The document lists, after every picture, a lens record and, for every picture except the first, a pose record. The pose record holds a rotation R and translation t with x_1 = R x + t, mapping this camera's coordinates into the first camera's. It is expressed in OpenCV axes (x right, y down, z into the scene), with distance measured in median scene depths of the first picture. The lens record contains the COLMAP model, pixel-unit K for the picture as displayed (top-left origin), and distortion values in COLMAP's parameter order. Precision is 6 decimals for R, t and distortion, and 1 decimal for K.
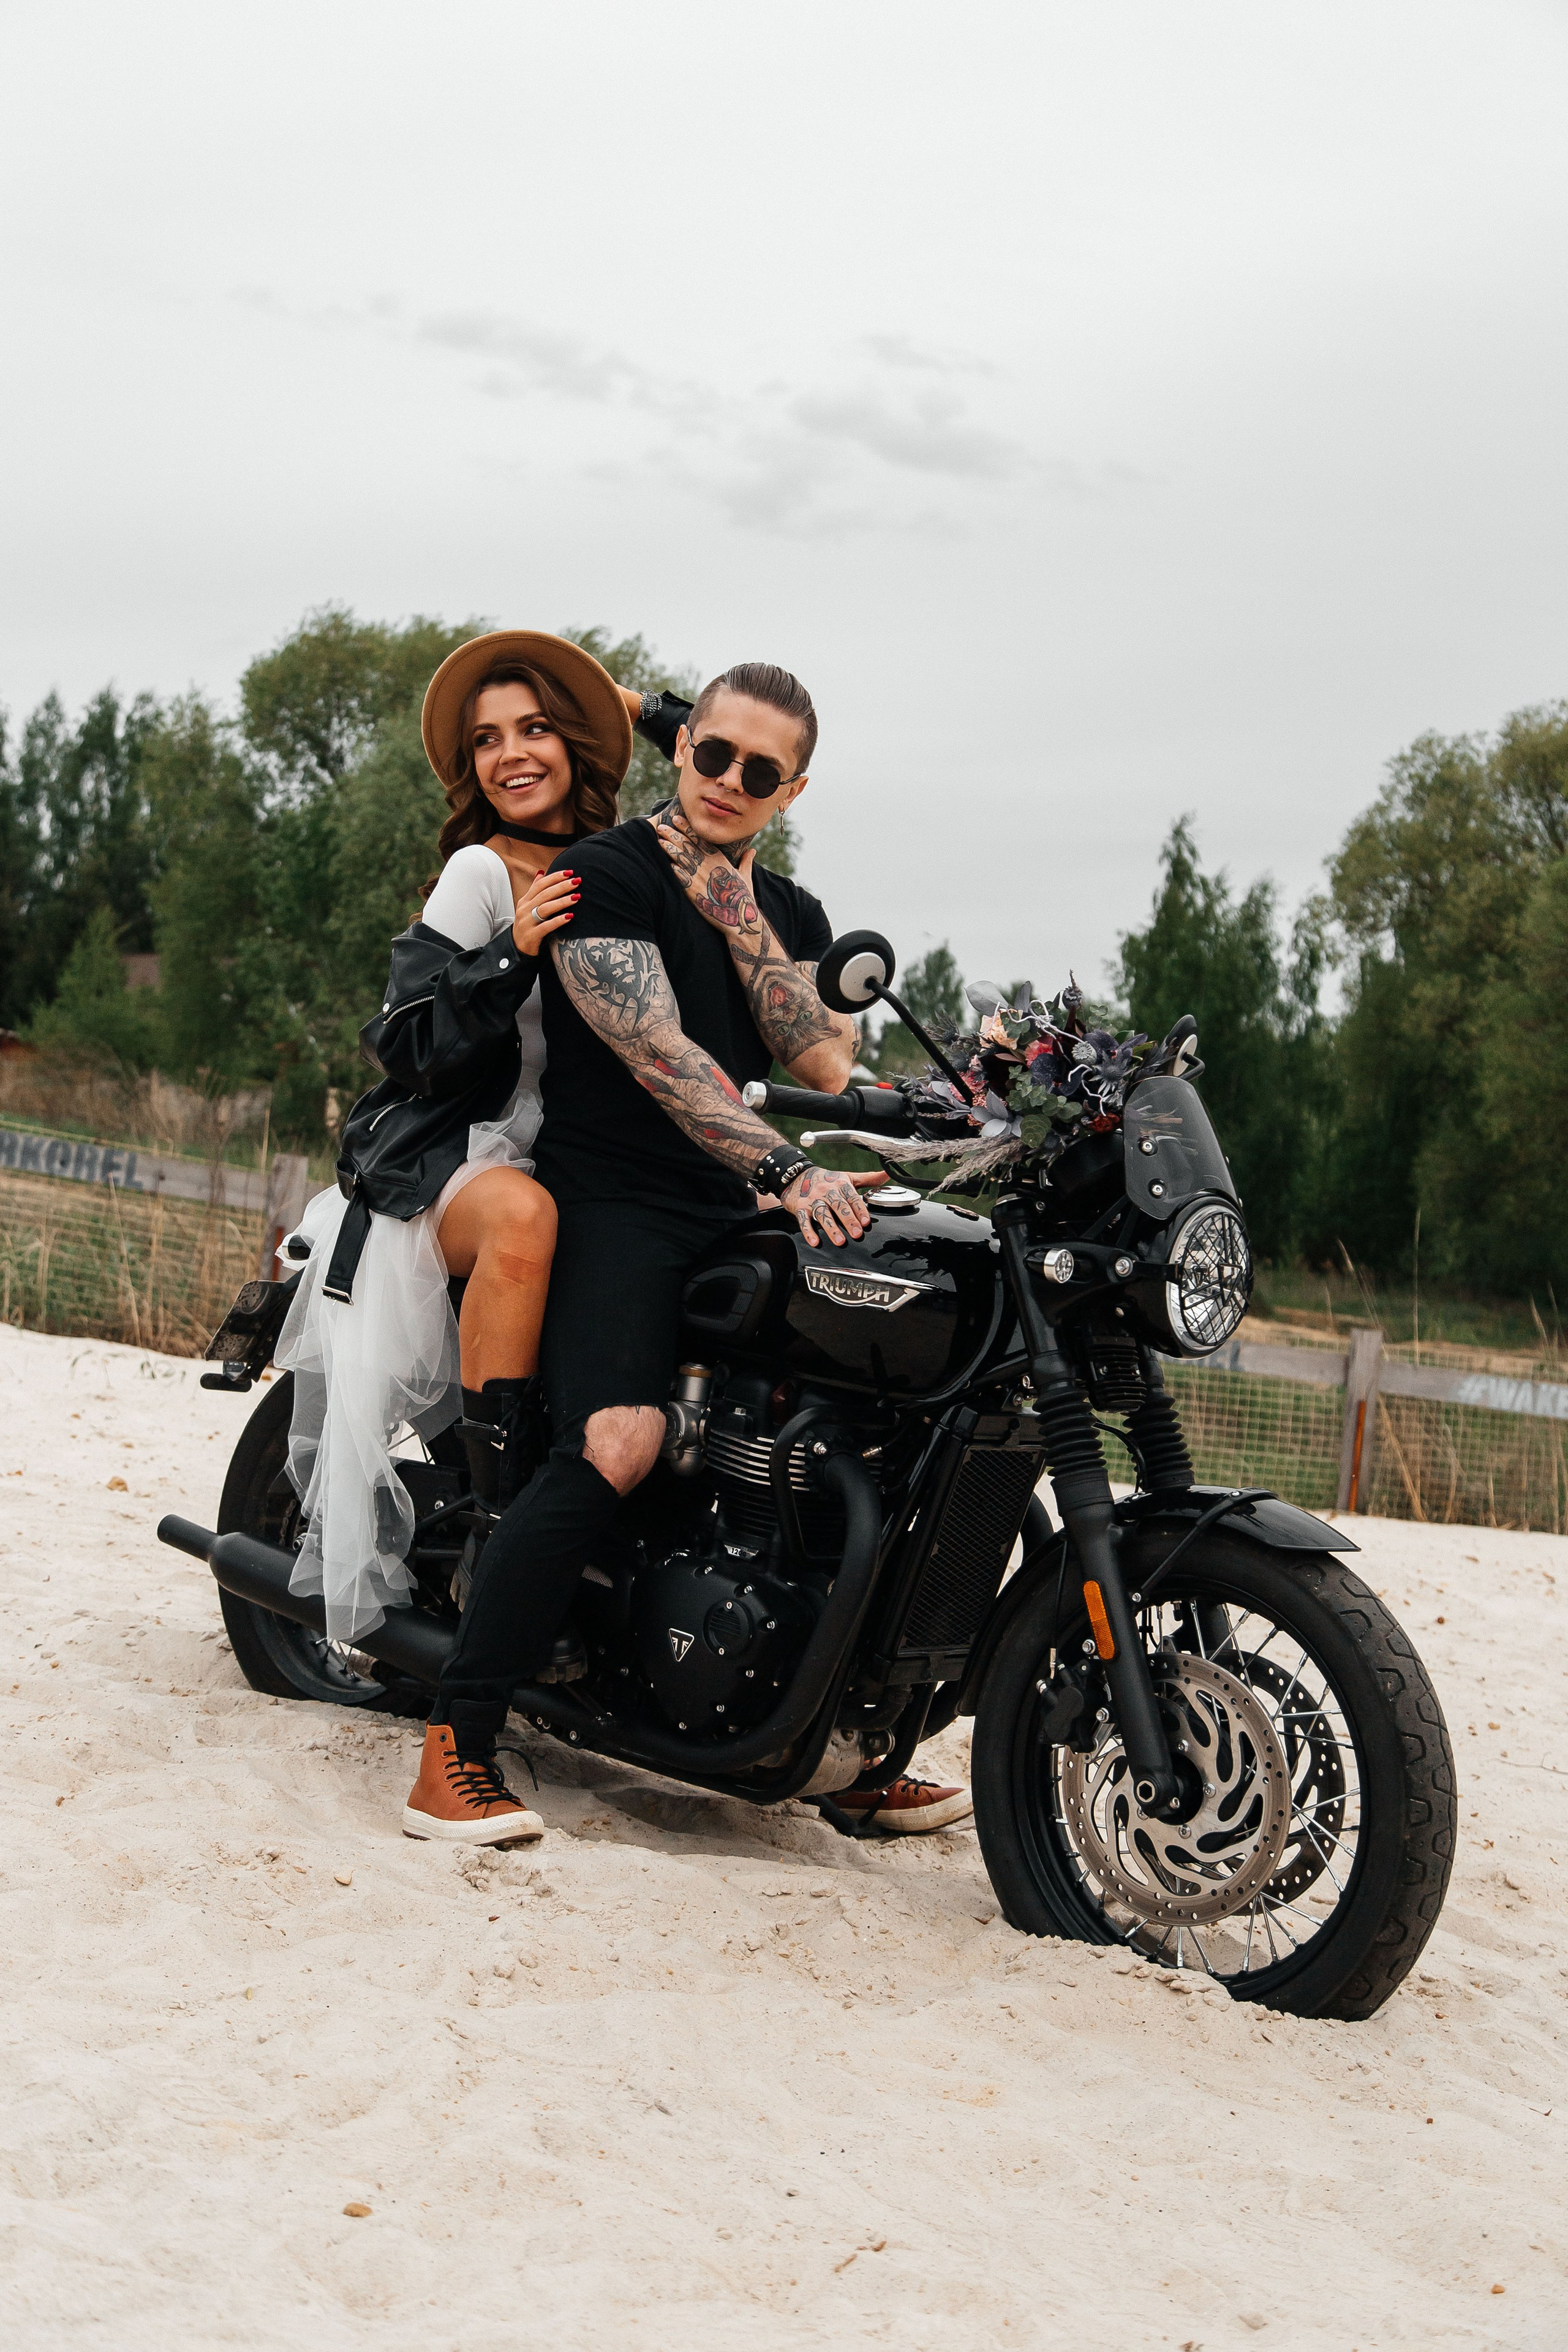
lens RADIAL K [[2936.6, 0, 784.0], [0, 2936.6, 1176.0], [0, 0, 1]] dist [0.014435, -0.007423]
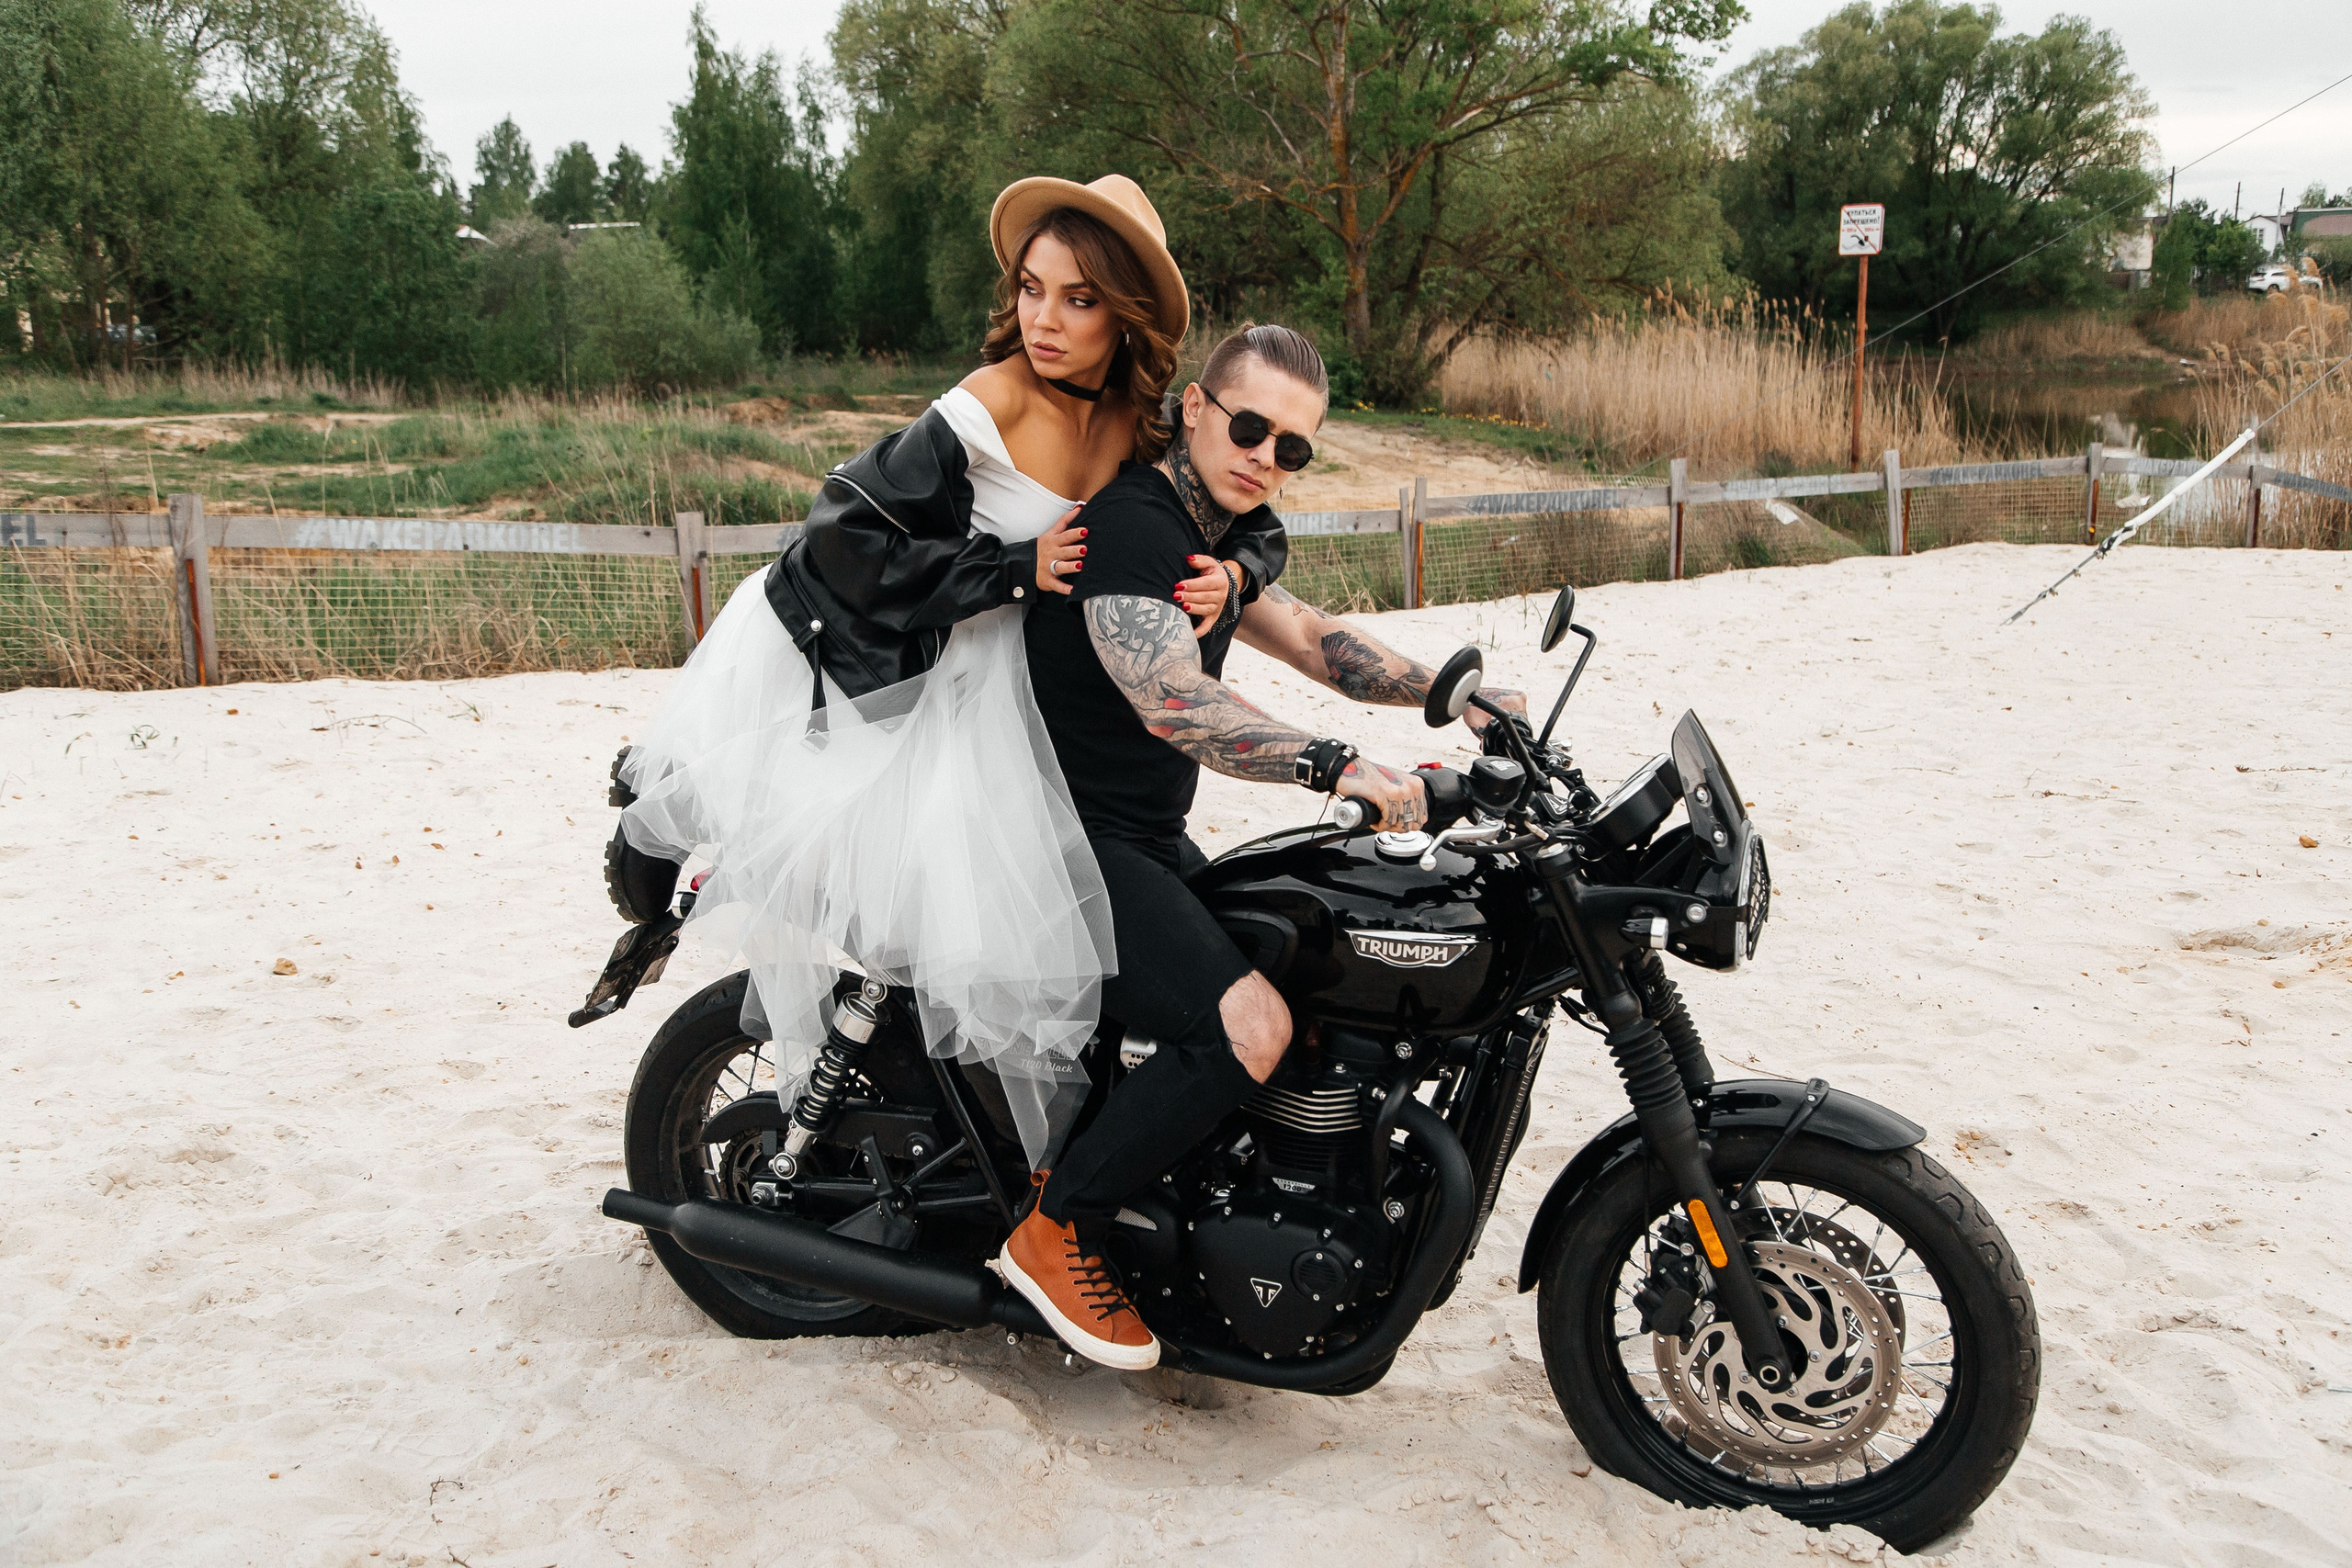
lens RADIAL K [[2112.9, 0, 1236.2], [0, 2112.9, 778.8], [0, 0, 1]] dist [0.080051, -0.149568]
pose [[0.930748, -0.186470, 0.314543, -0.222182], [0.109546, 0.962887, 0.246675, -0.183886], [-0.348867, -0.195135, 0.916632, 0.302002]]
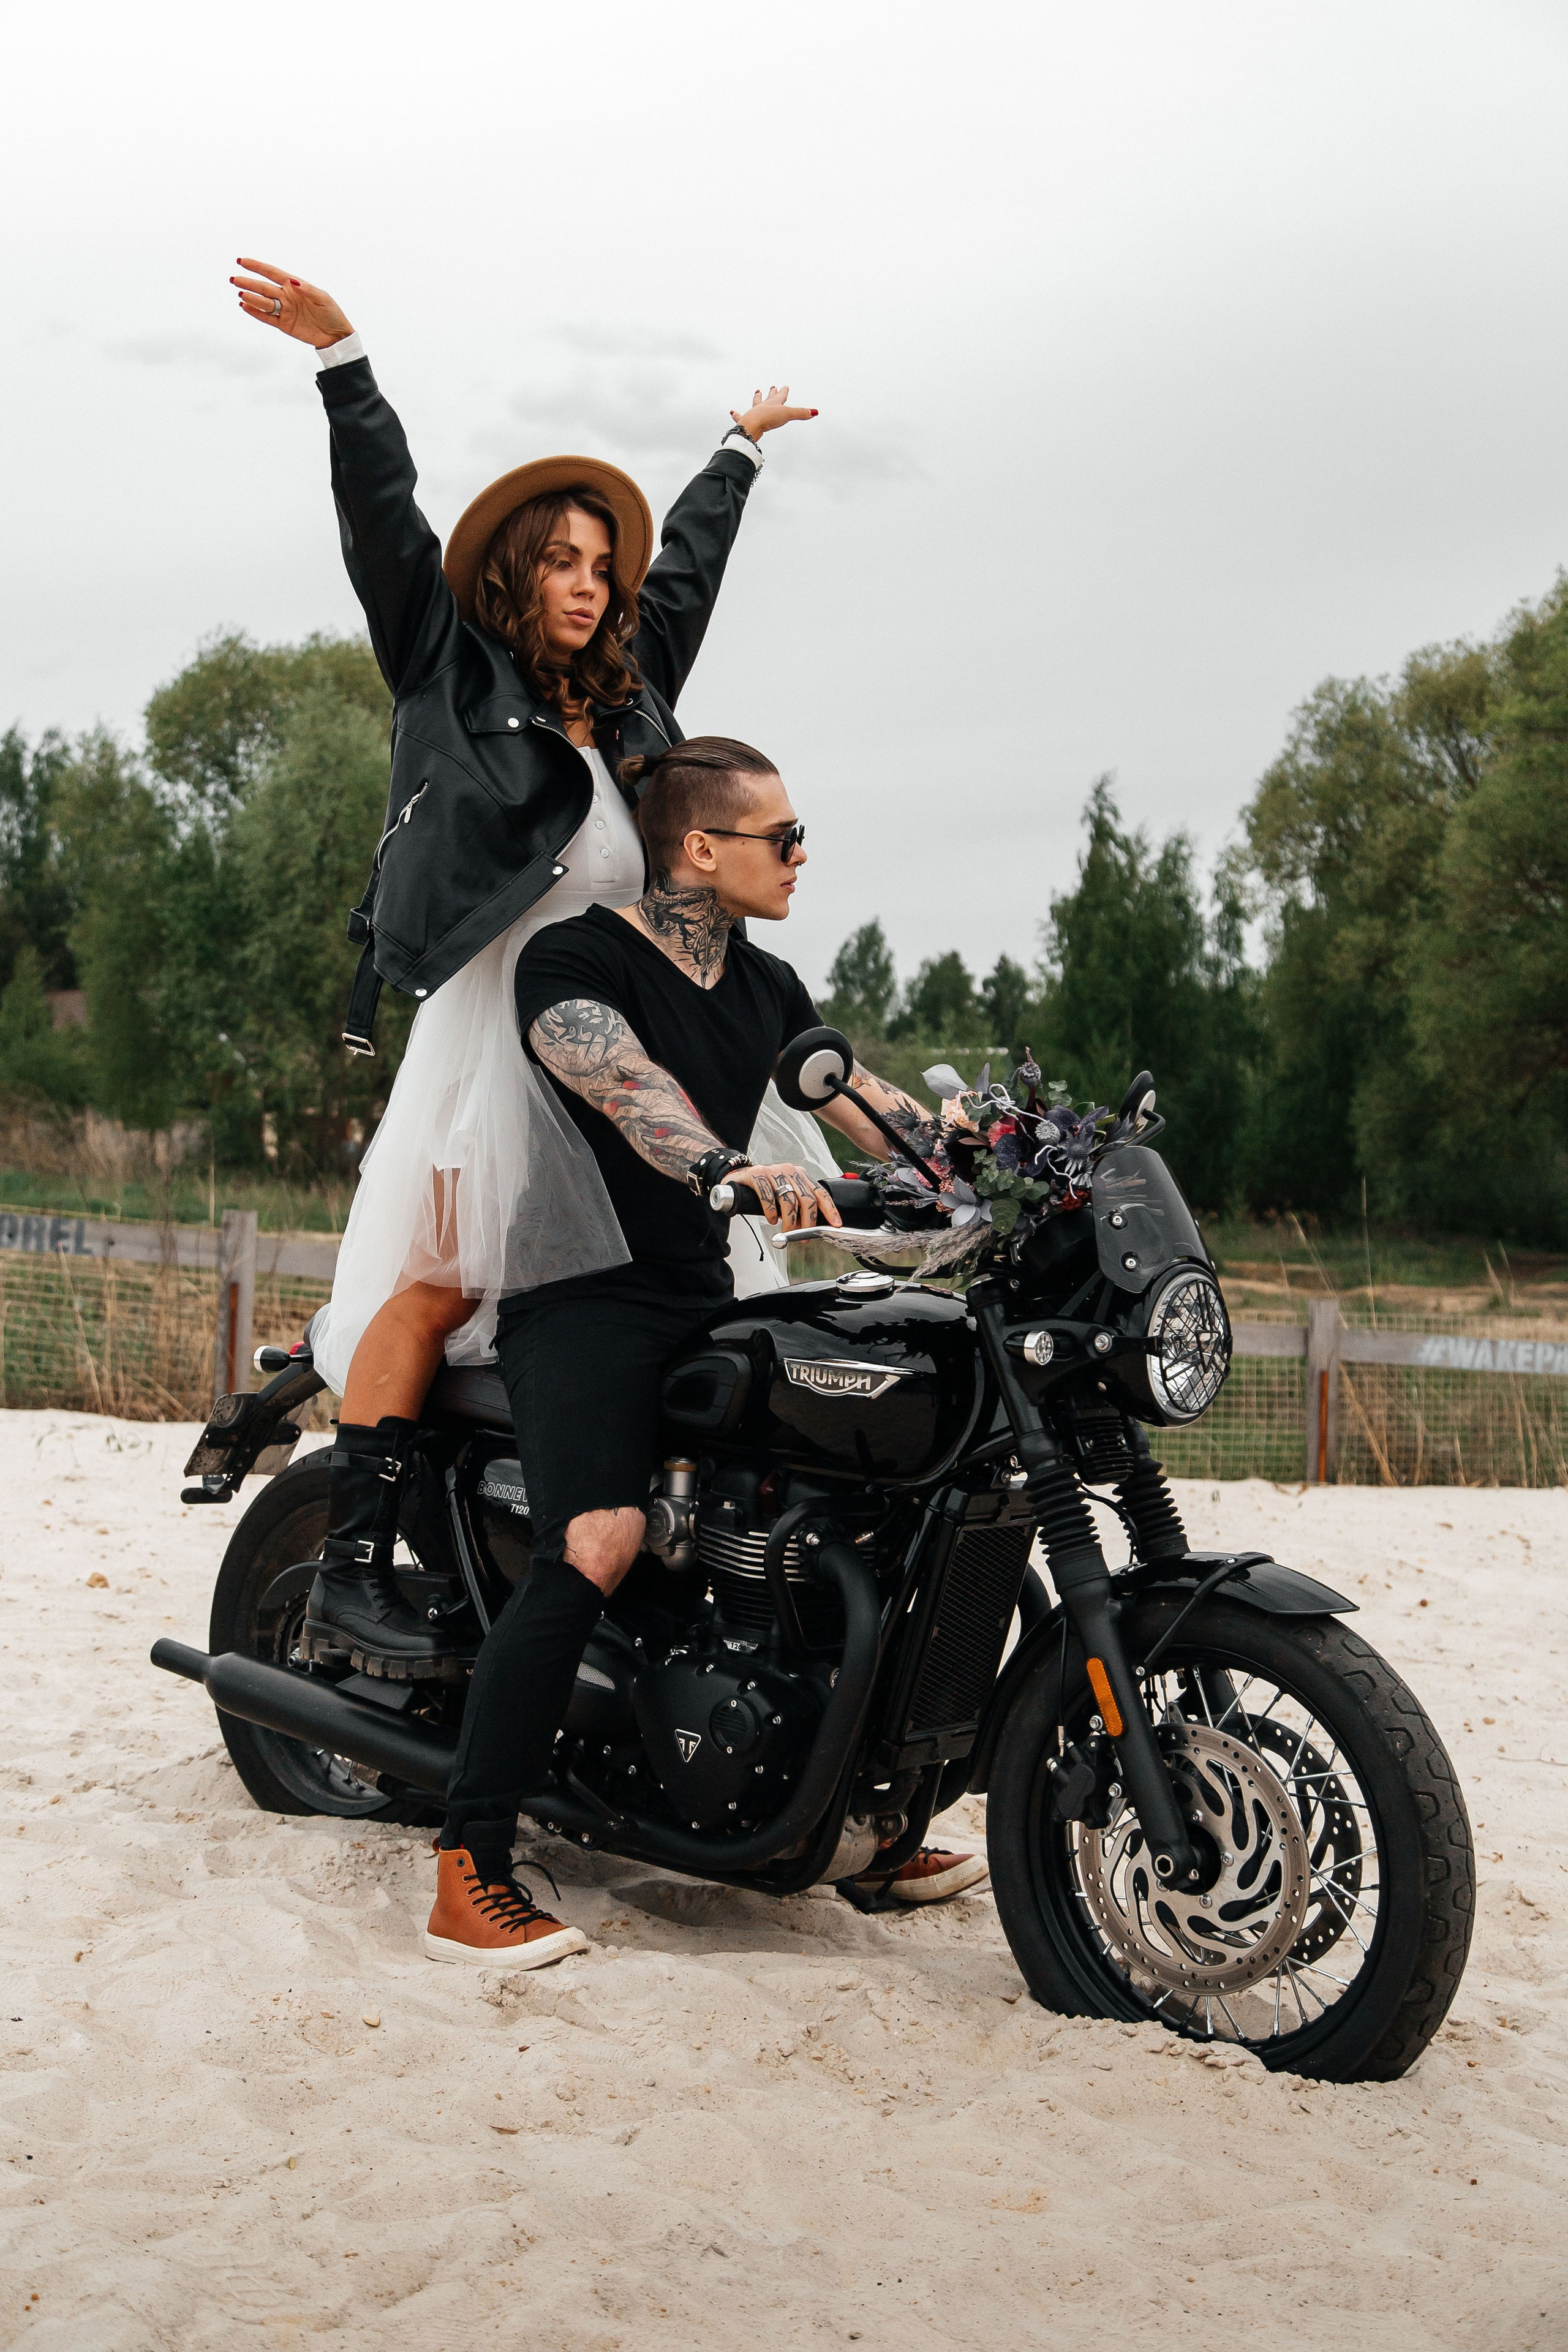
lens RADIAL K [[2934.1, 0, 784.0], [0, 2934.1, 1176.0], [0, 0, 1]] dist [0.015396, 0.026059]
pose [[0.997004, -0.074845, 0.019515, -0.006660], [0.074749, 0.997186, 0.005635, -0.032569], [-0.019882, -0.004160, 0.999794, 0.000960]]
